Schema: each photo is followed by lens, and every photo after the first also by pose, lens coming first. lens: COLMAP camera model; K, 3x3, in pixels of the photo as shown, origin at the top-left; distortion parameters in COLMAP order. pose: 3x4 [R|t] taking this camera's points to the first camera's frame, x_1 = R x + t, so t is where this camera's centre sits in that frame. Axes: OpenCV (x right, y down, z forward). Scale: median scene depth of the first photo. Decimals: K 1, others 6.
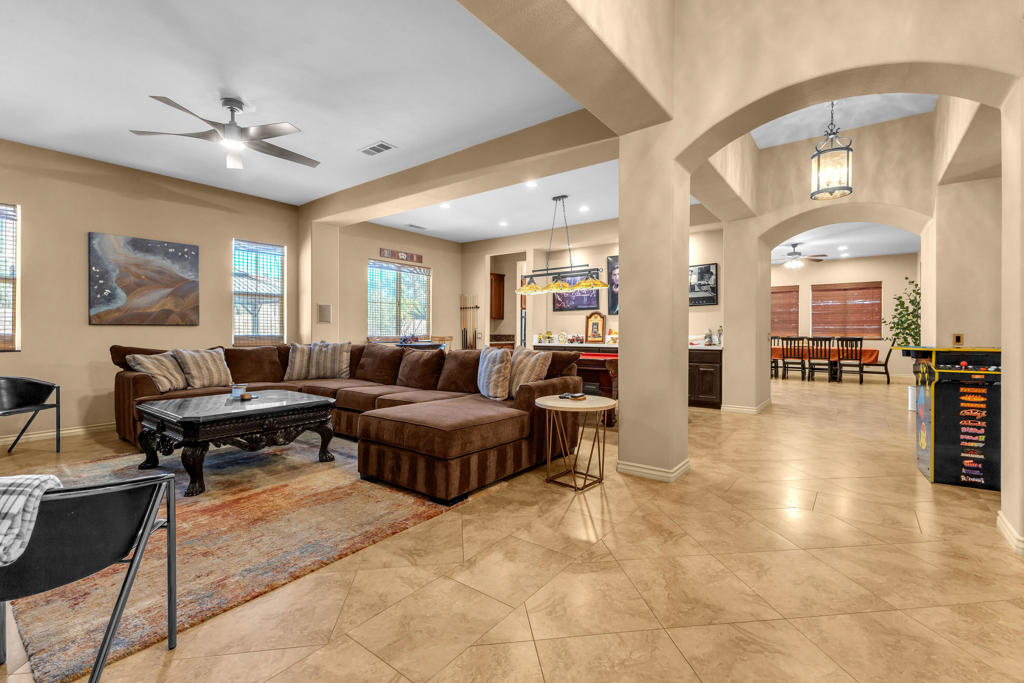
lens RADIAL K [[448.8, 0, 514.6], [0, 448.8, 332.8], [0, 0, 1]] dist [0.015929, 0.000124]
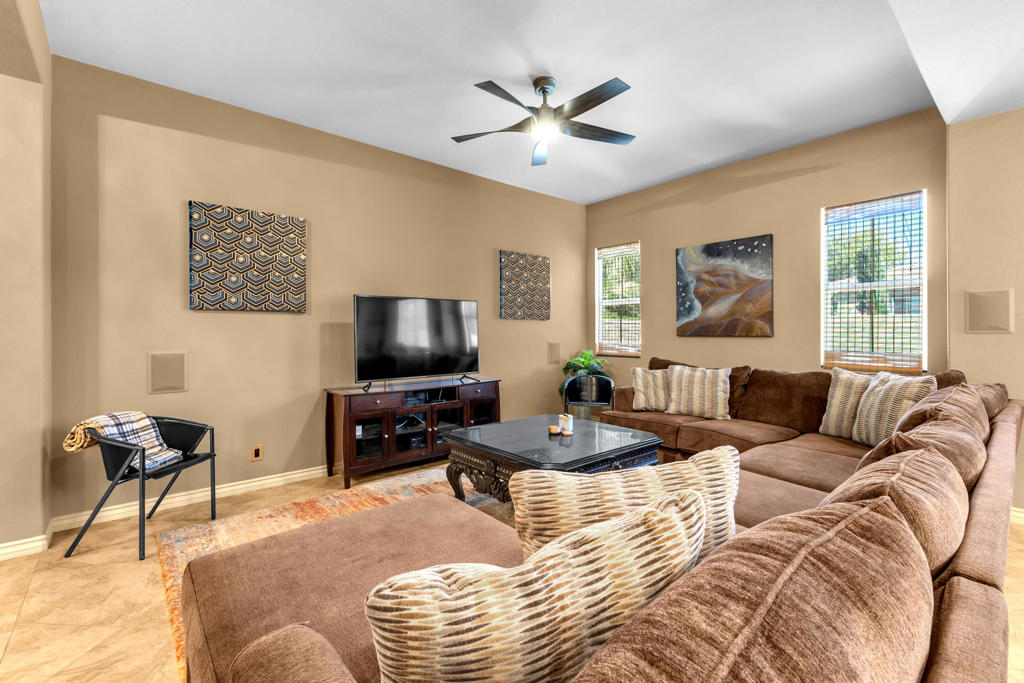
lens RADIAL K [[448.8, 0, 514.6], [0, 448.8, 332.8], [0, 0, 1]] dist [0.015929, 0.000124]
pose [[-0.199154, 0.004070, -0.979960, 0.165366], [-0.001626, 0.999989, 0.004484, -0.029268], [0.979967, 0.002486, -0.199145, 0.820032]]
